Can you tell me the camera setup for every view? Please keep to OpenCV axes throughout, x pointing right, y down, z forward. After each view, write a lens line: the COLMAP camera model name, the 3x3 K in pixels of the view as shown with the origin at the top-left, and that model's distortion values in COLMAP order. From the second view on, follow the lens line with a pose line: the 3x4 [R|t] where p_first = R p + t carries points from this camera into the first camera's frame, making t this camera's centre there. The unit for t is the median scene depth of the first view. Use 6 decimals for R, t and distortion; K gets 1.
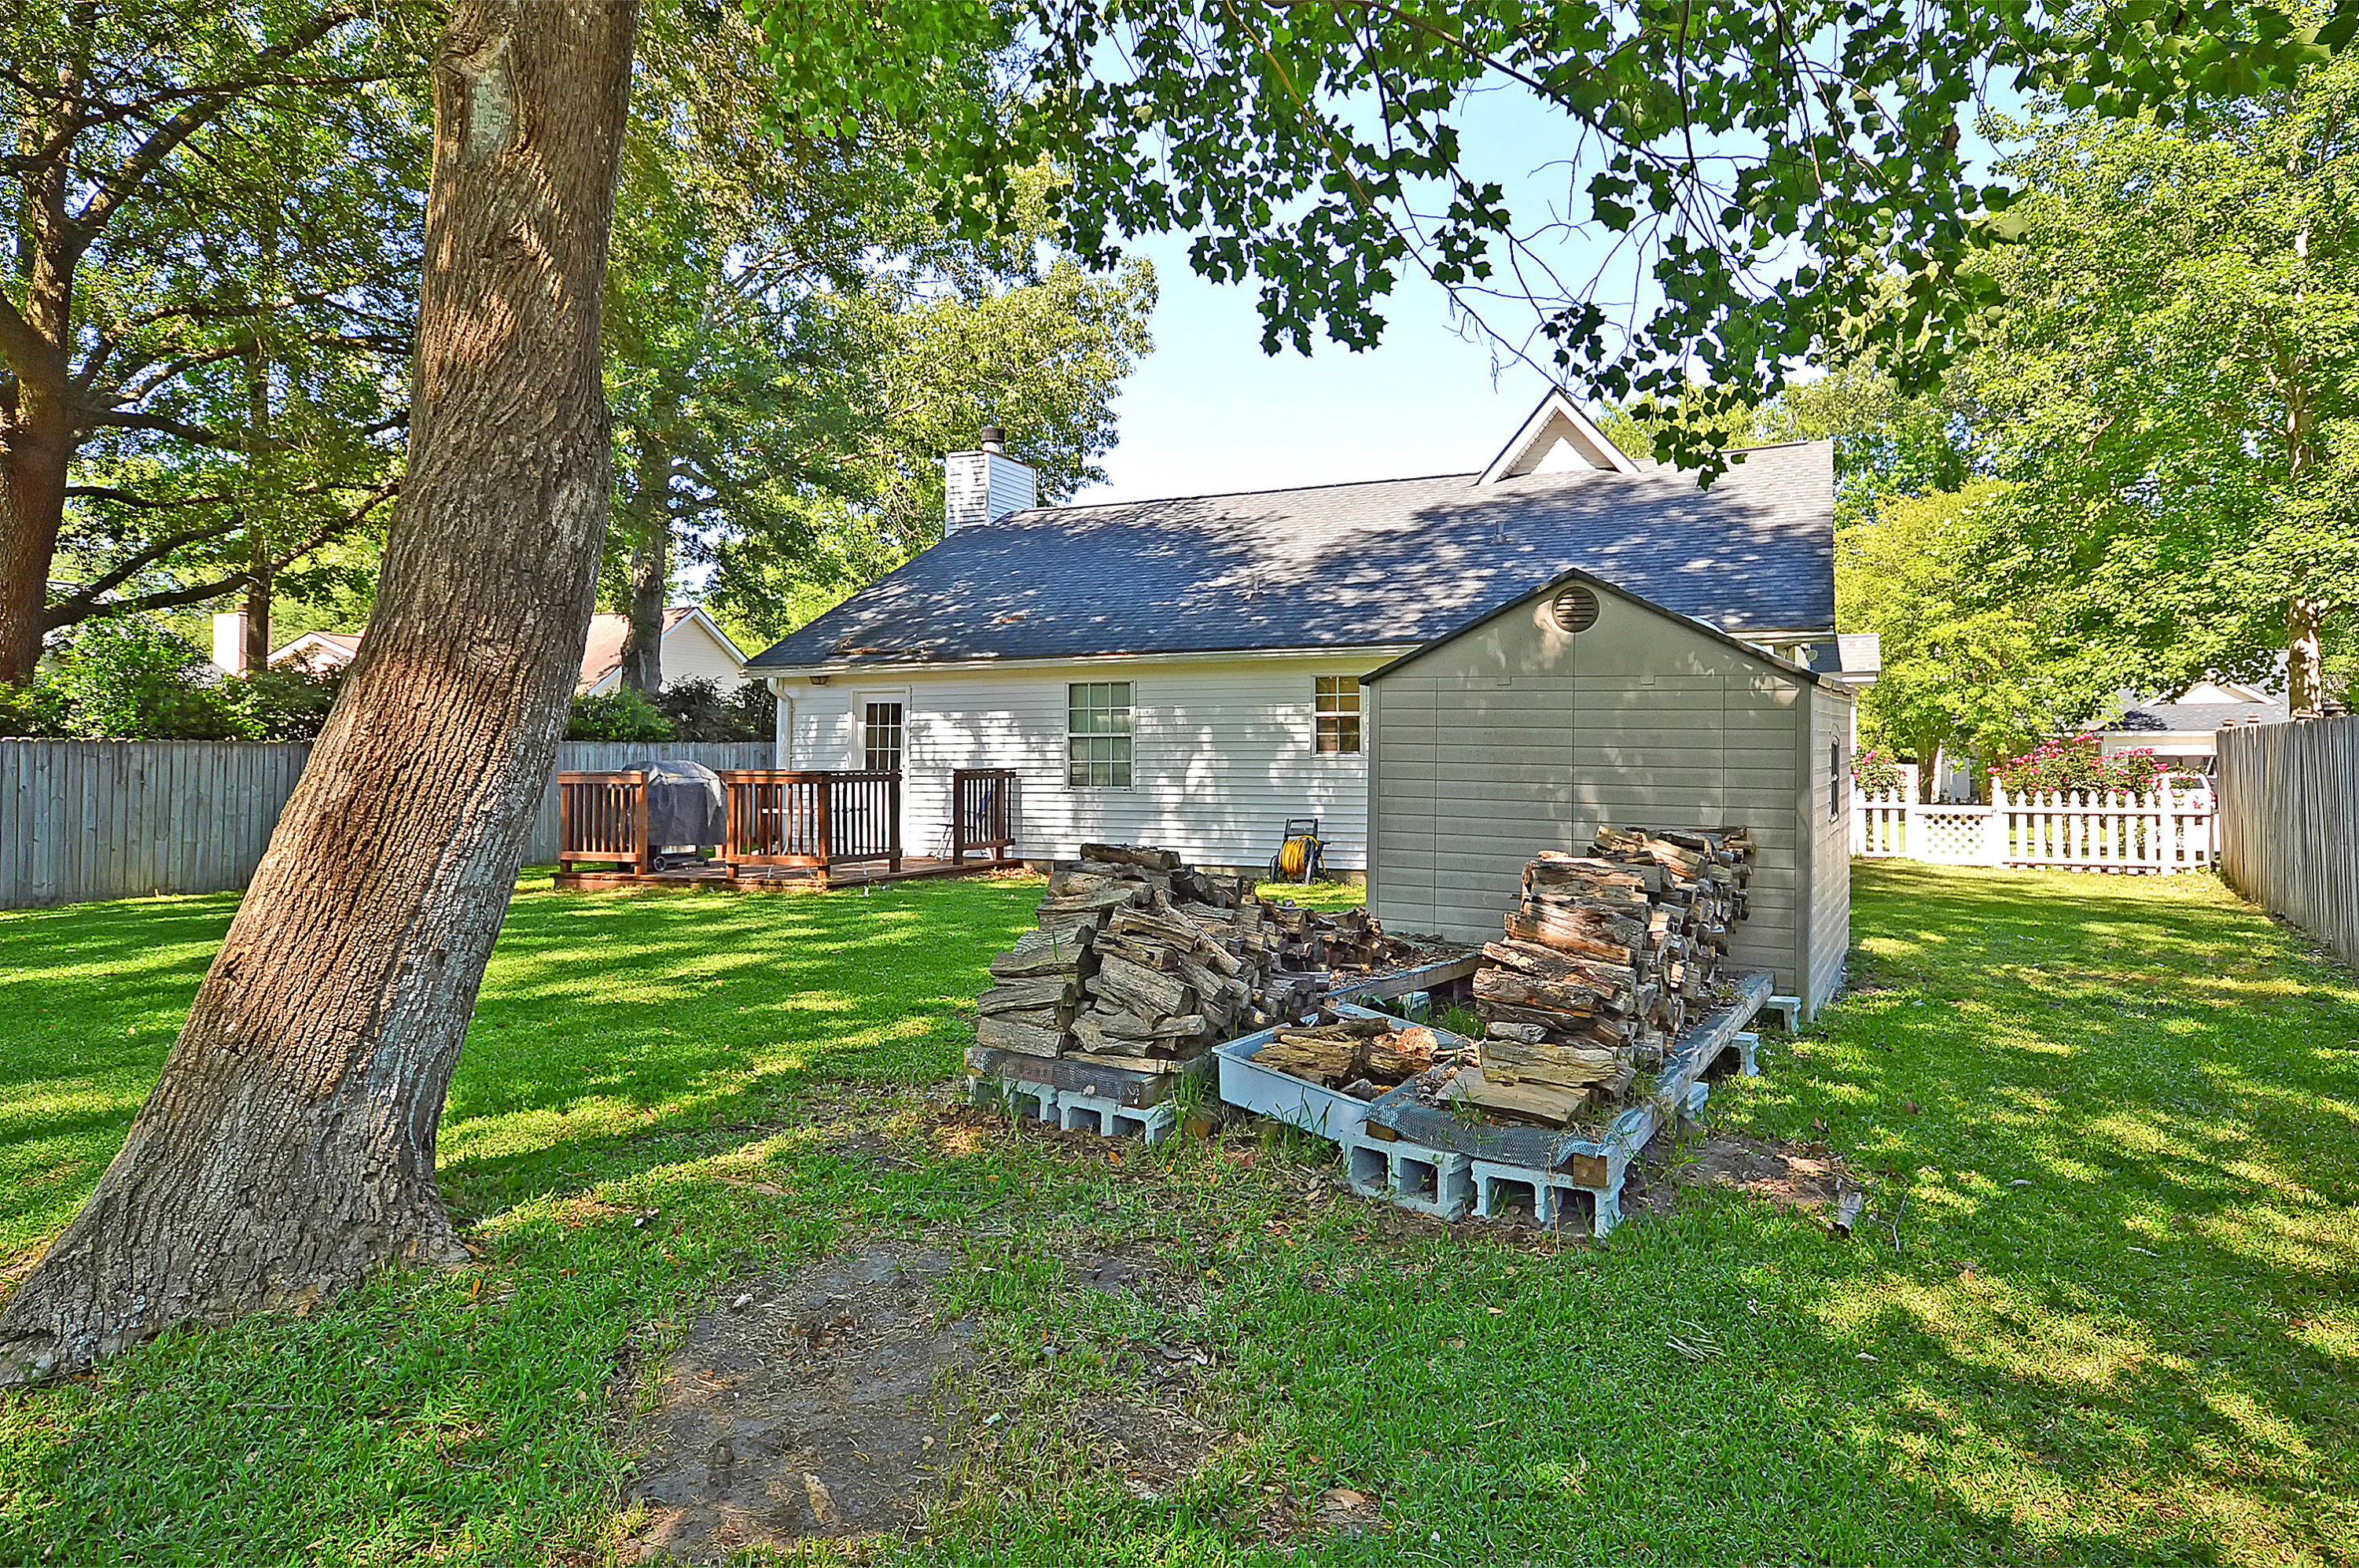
lens RADIAL K [[1367.4, 0, 1179.5], [0, 1367.4, 784.0], [0, 0, 1]] dist [-0.035735, 0.000109]
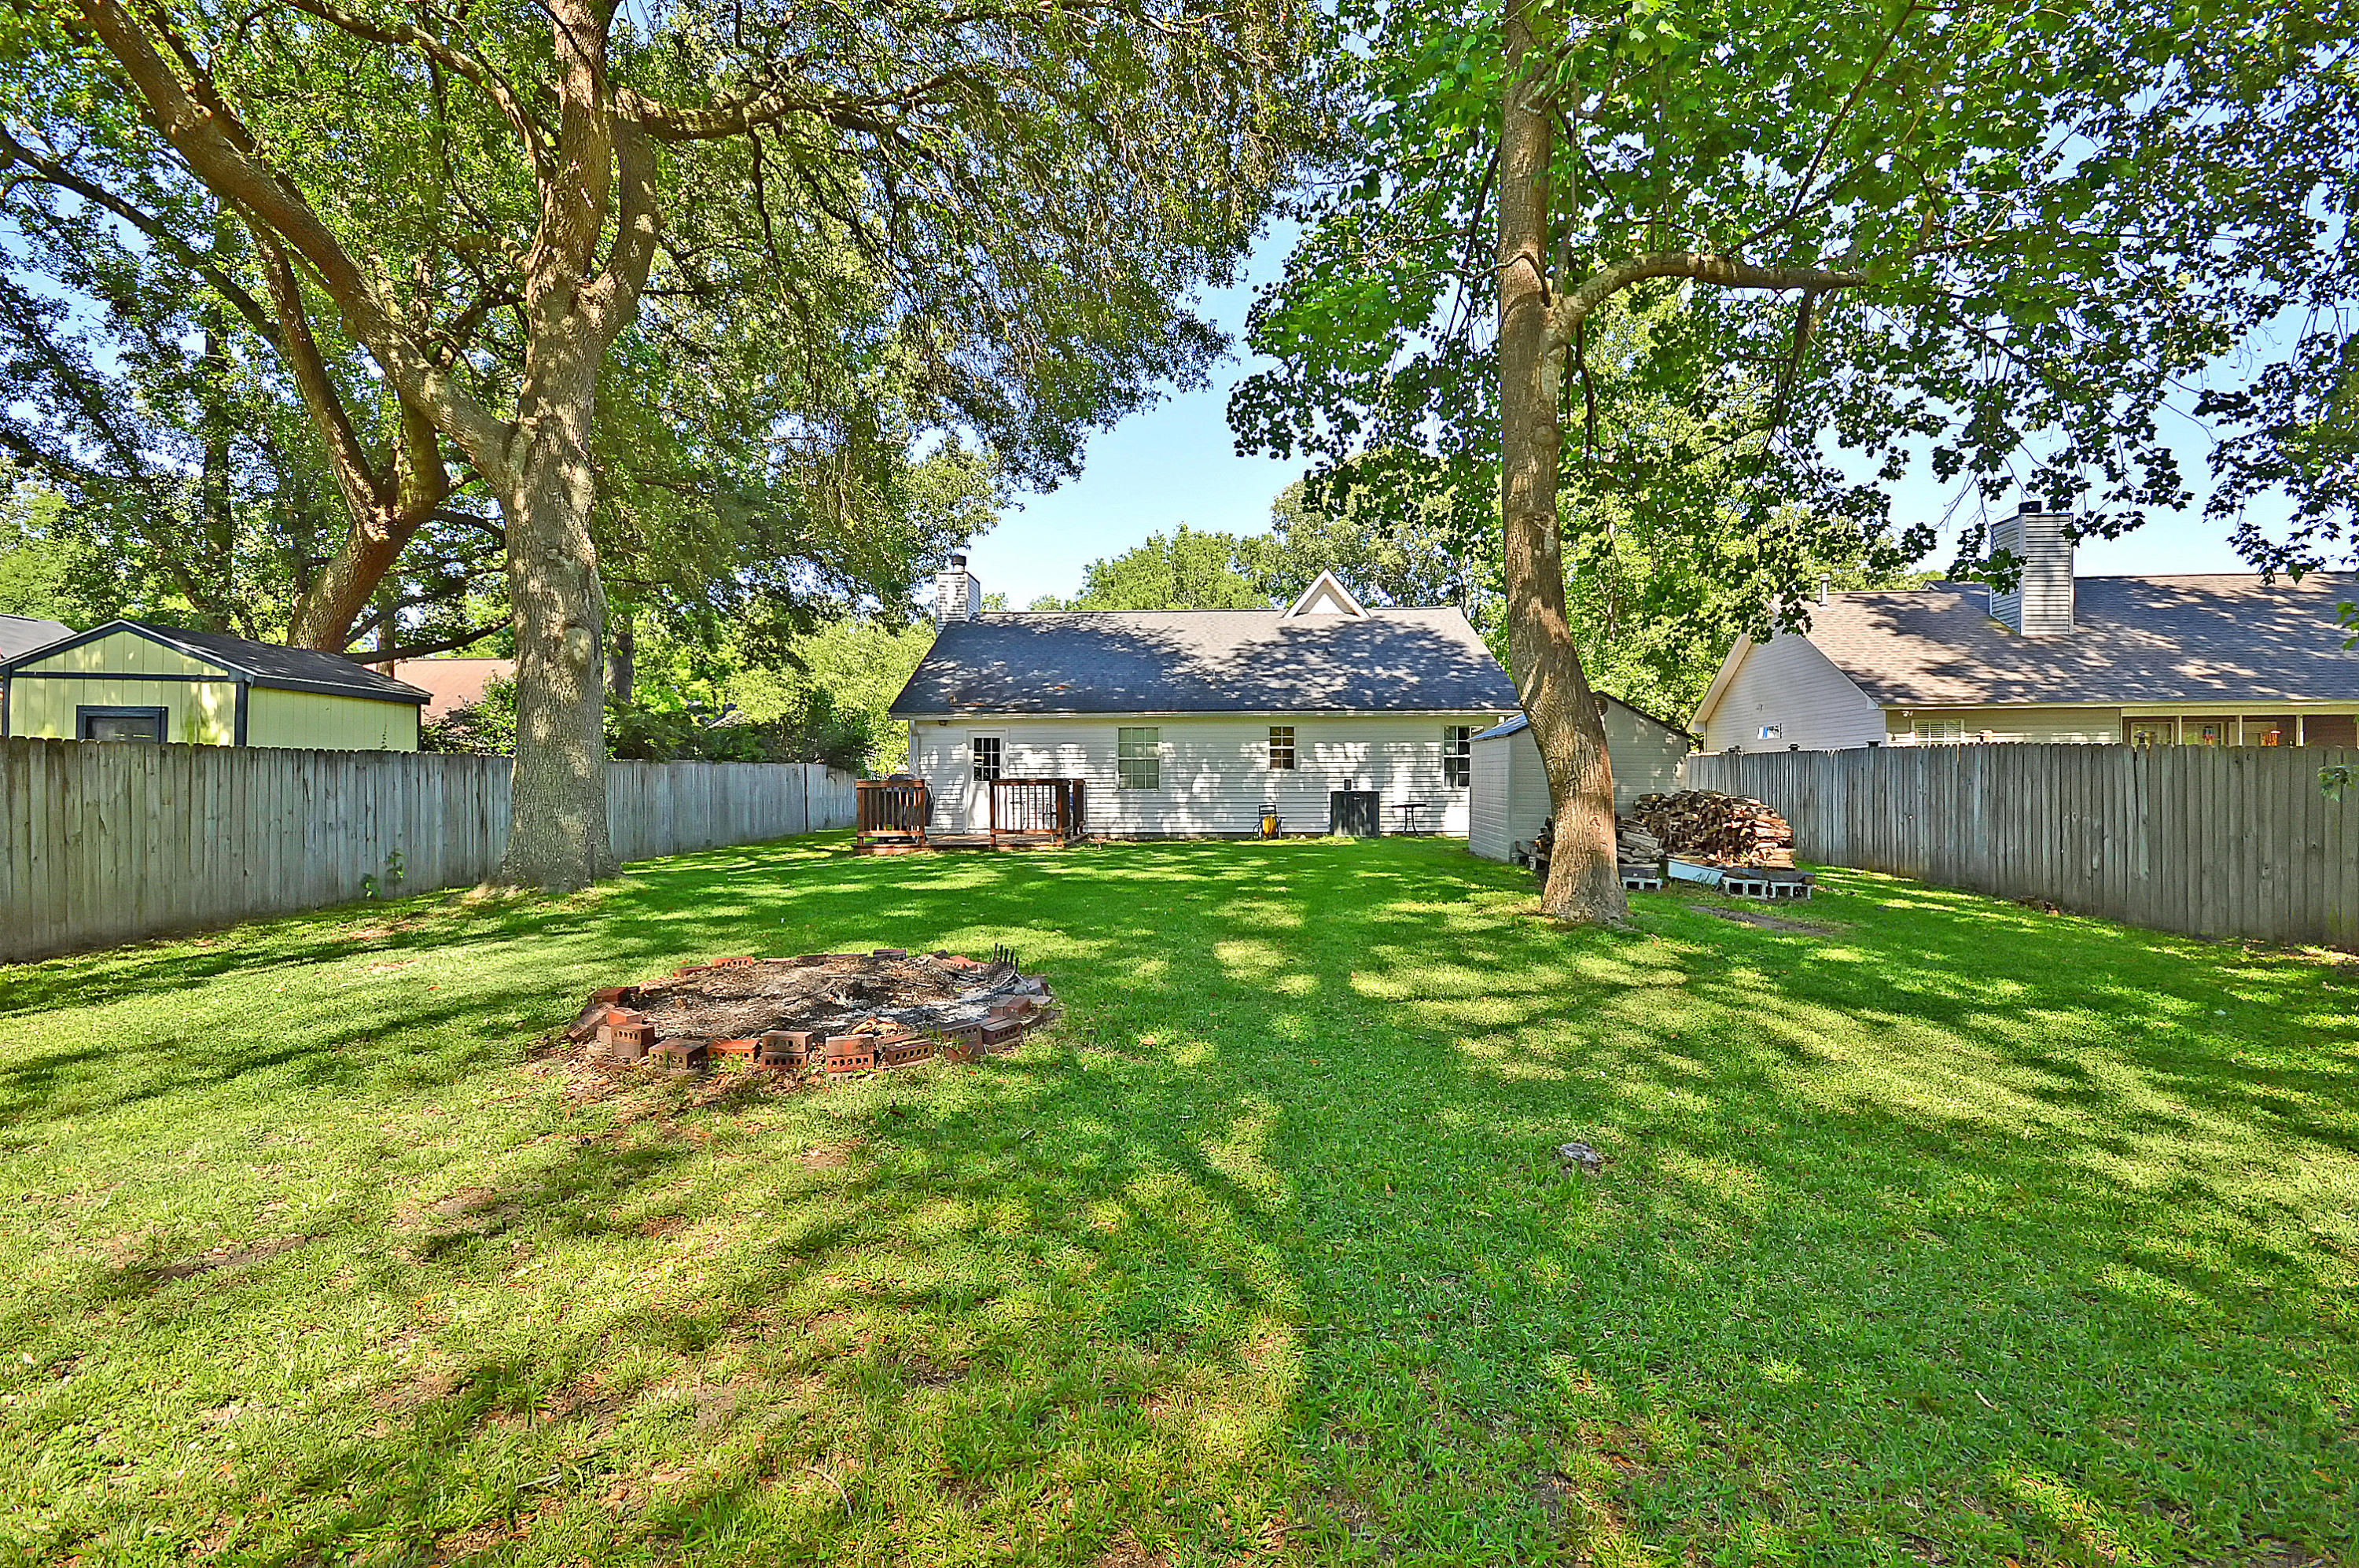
lens RADIAL K [[1037.6, 0, 1179.5], [0, 1037.6, 784.0], [0, 0, 1]] dist [0.001428, 0.000087]
pose [[0.935571, -0.005793, 0.353091, -0.438739], [0.010573, 0.999877, -0.011612, 0.009519], [-0.352980, 0.014597, 0.935517, -0.191774]]
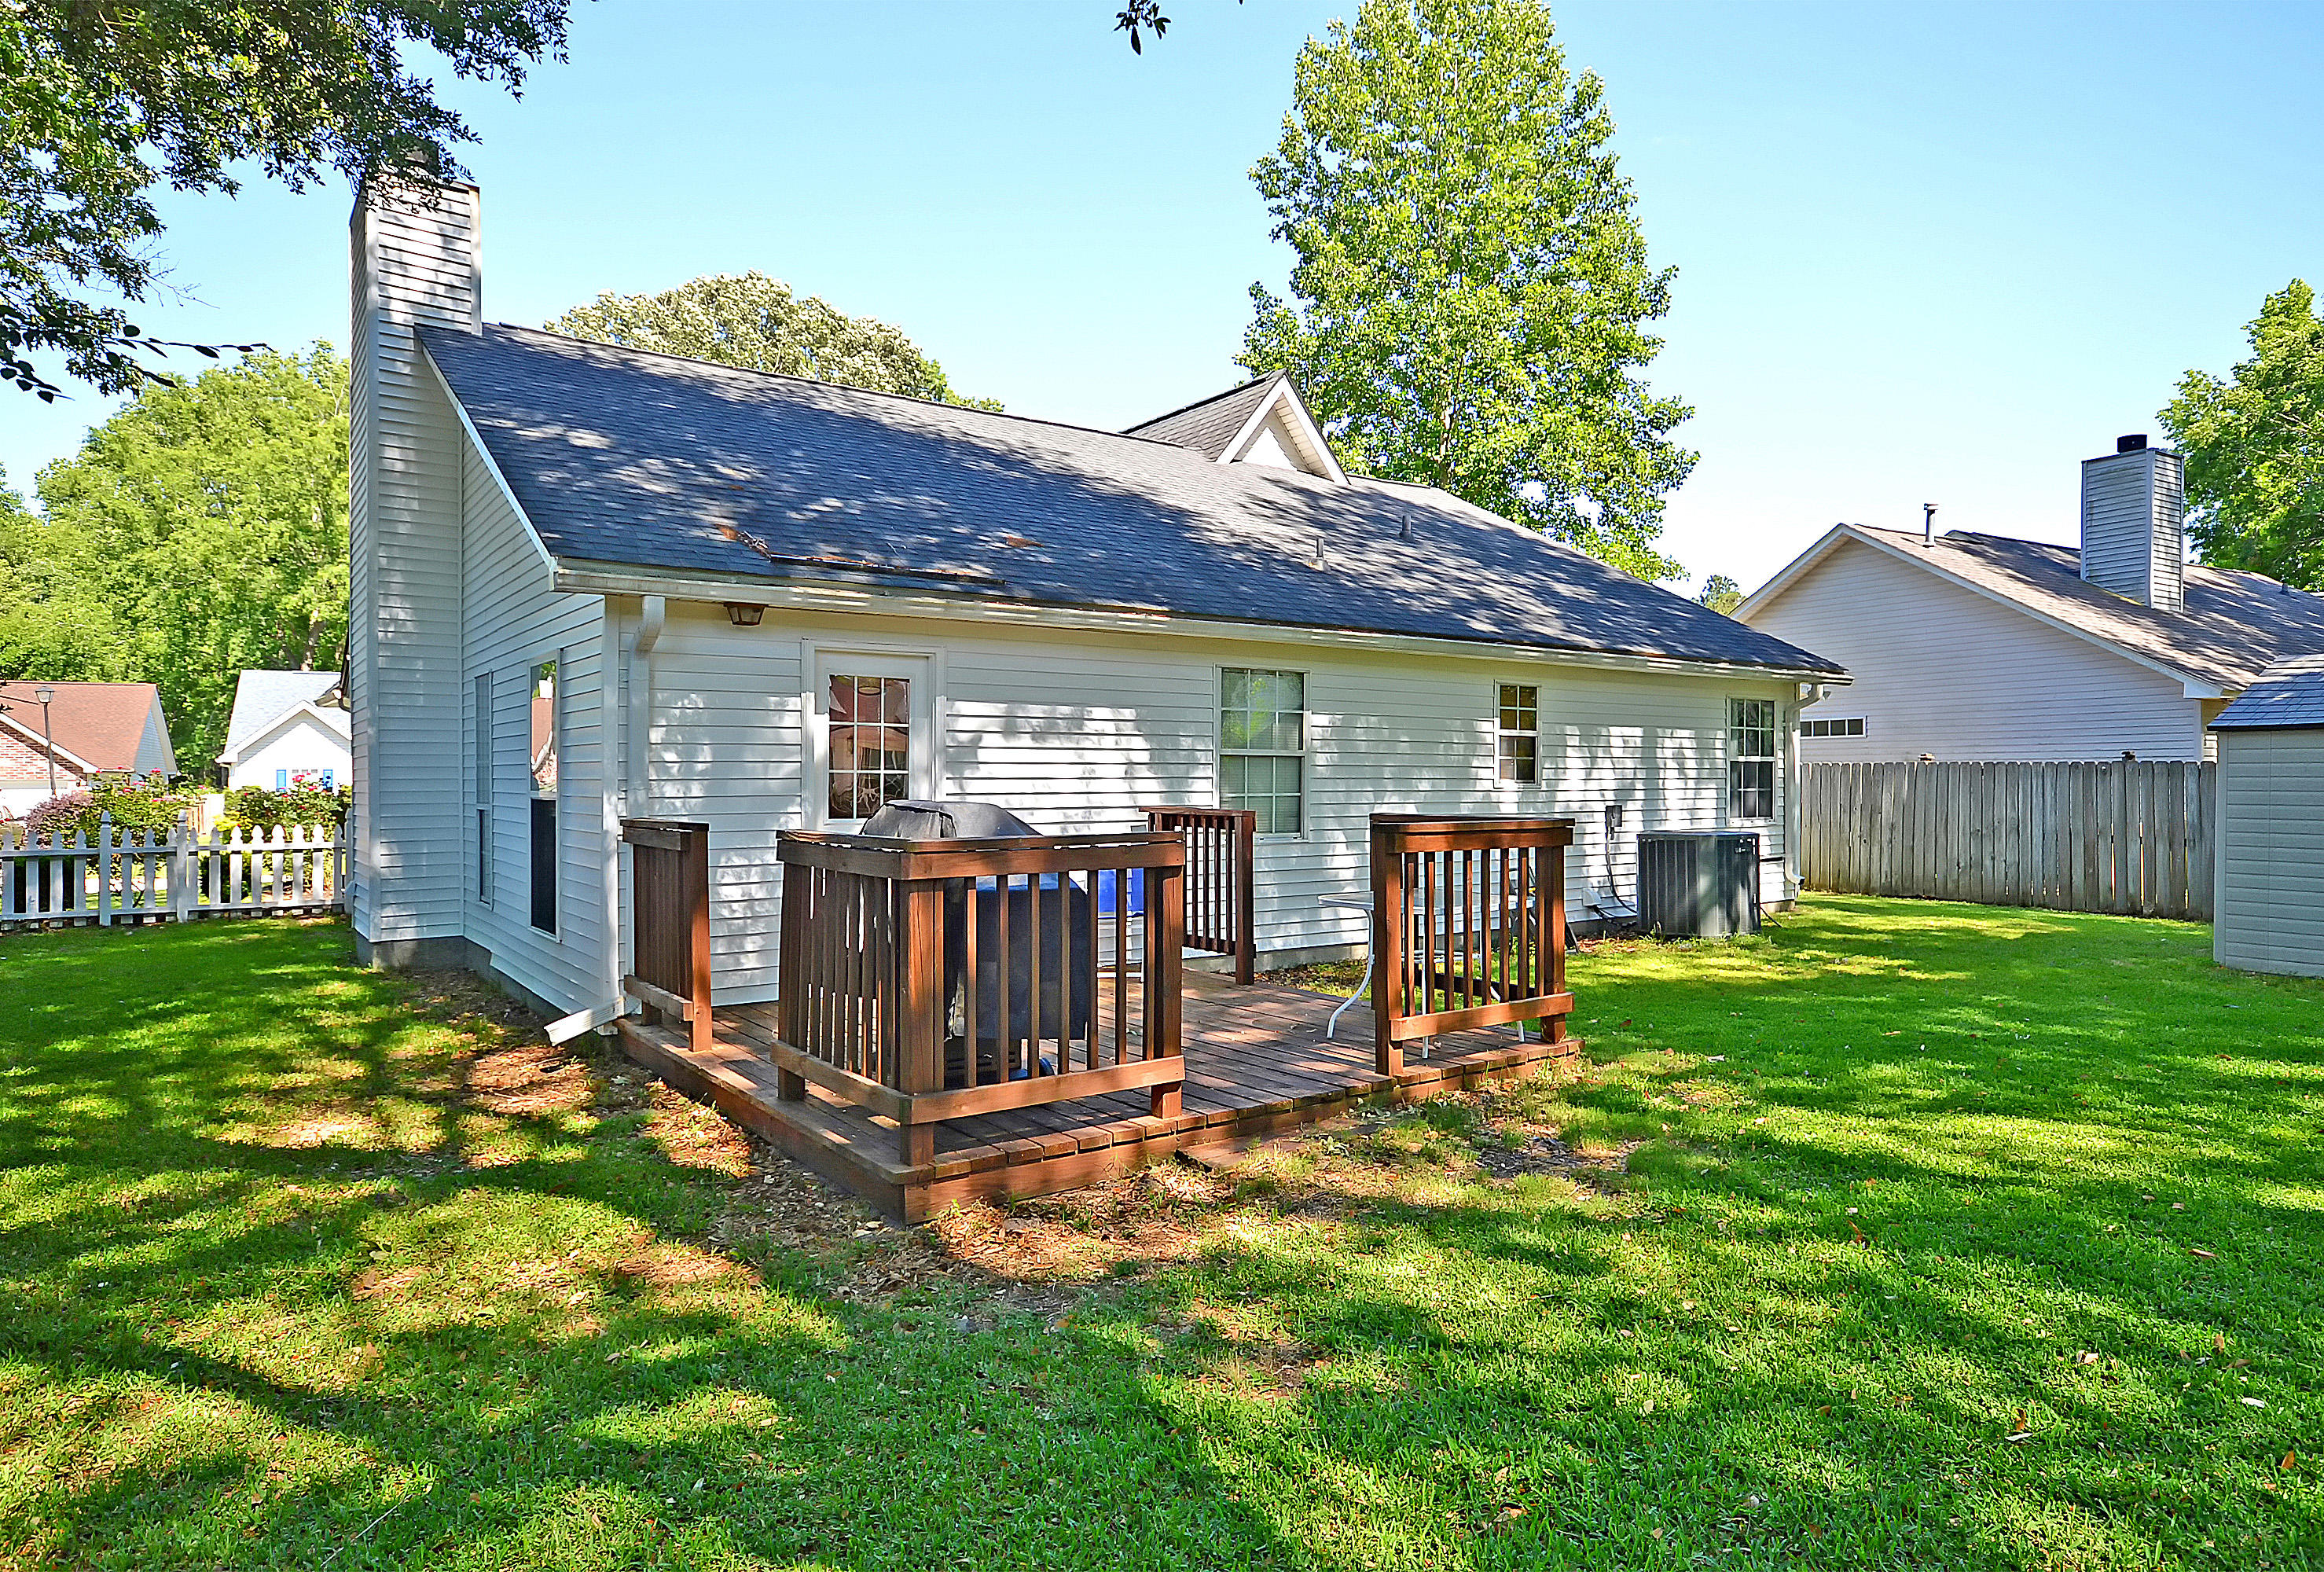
lens RADIAL K [[1368.1, 0, 1162.0], [0, 1368.1, 786.0], [0, 0, 1]] dist [-0.000042, -0.000039]
pose [[0.518341, -0.002709, 0.855170, -0.587825], [0.011587, 0.999925, -0.003855, -0.018041], [-0.855095, 0.011907, 0.518334, 0.675088]]
